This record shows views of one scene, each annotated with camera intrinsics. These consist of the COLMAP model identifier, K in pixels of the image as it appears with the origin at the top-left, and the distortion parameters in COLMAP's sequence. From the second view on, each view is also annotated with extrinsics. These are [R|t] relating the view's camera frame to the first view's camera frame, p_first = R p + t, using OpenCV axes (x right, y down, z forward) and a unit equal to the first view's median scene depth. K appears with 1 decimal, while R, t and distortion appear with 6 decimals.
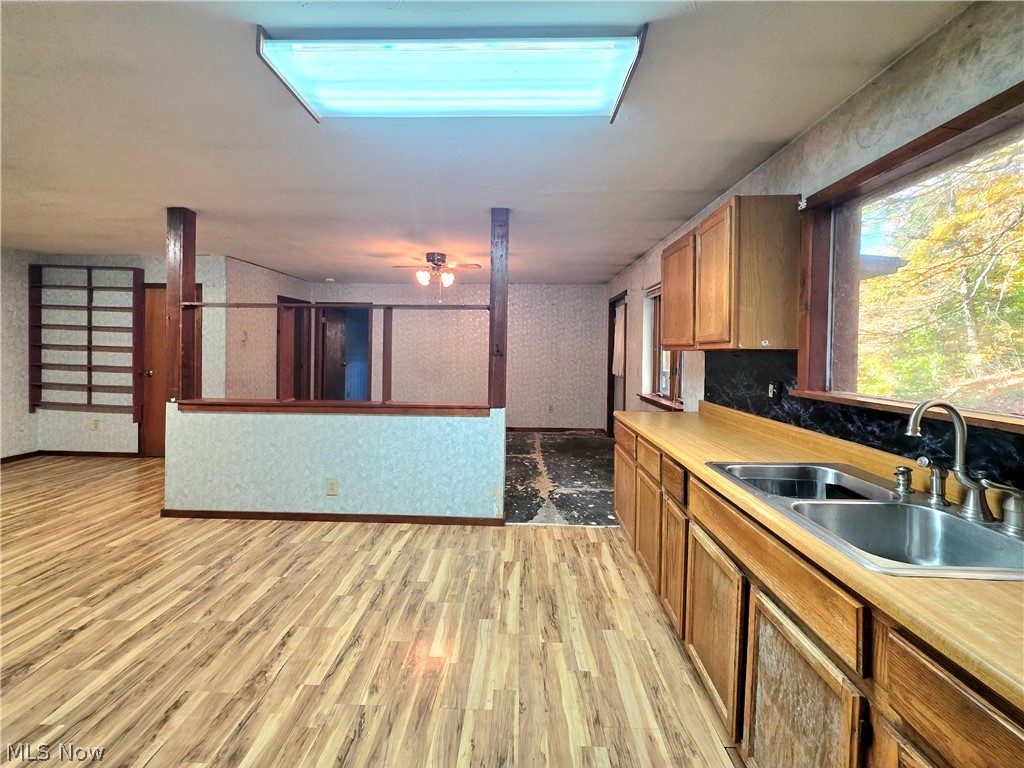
lens RADIAL K [[431.4, 0, 514.2], [0, 431.4, 352.5], [0, 0, 1]] dist [-0.001015, 0.000648]
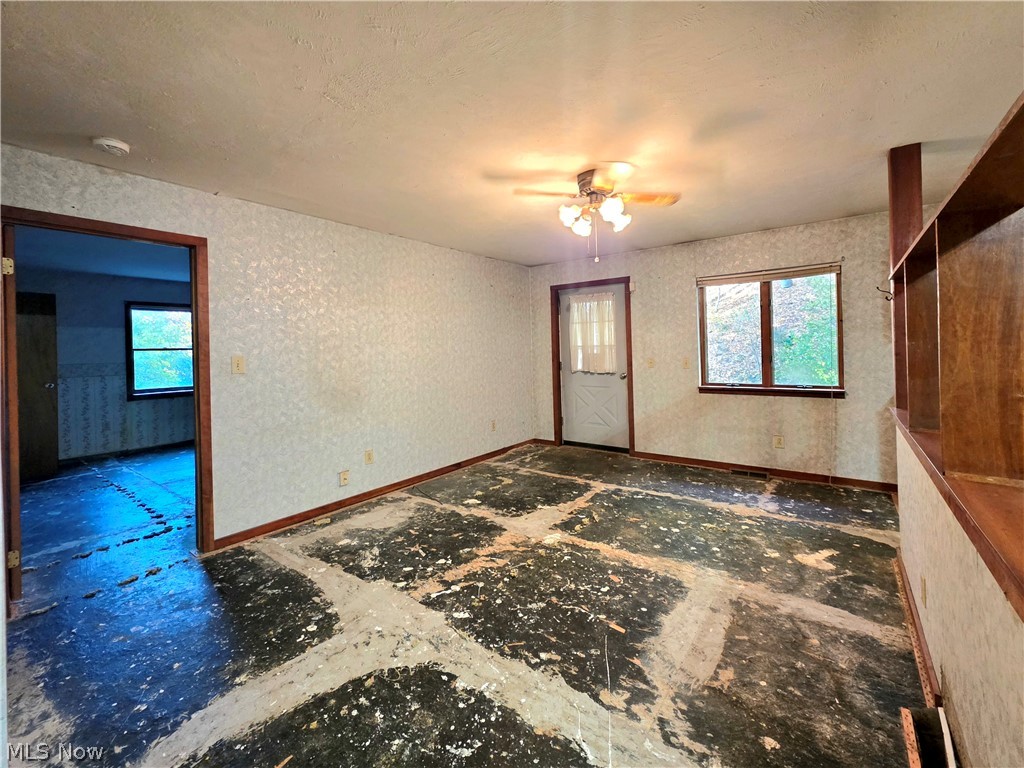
lens RADIAL K [[431.4, 0, 514.2], [0, 431.4, 352.5], [0, 0, 1]] dist [-0.001015, 0.000648]
pose [[0.581694, -0.032303, 0.812766, -1.167111], [0.034901, 0.999282, 0.014738, -0.010499], [-0.812659, 0.019793, 0.582404, 1.261120]]
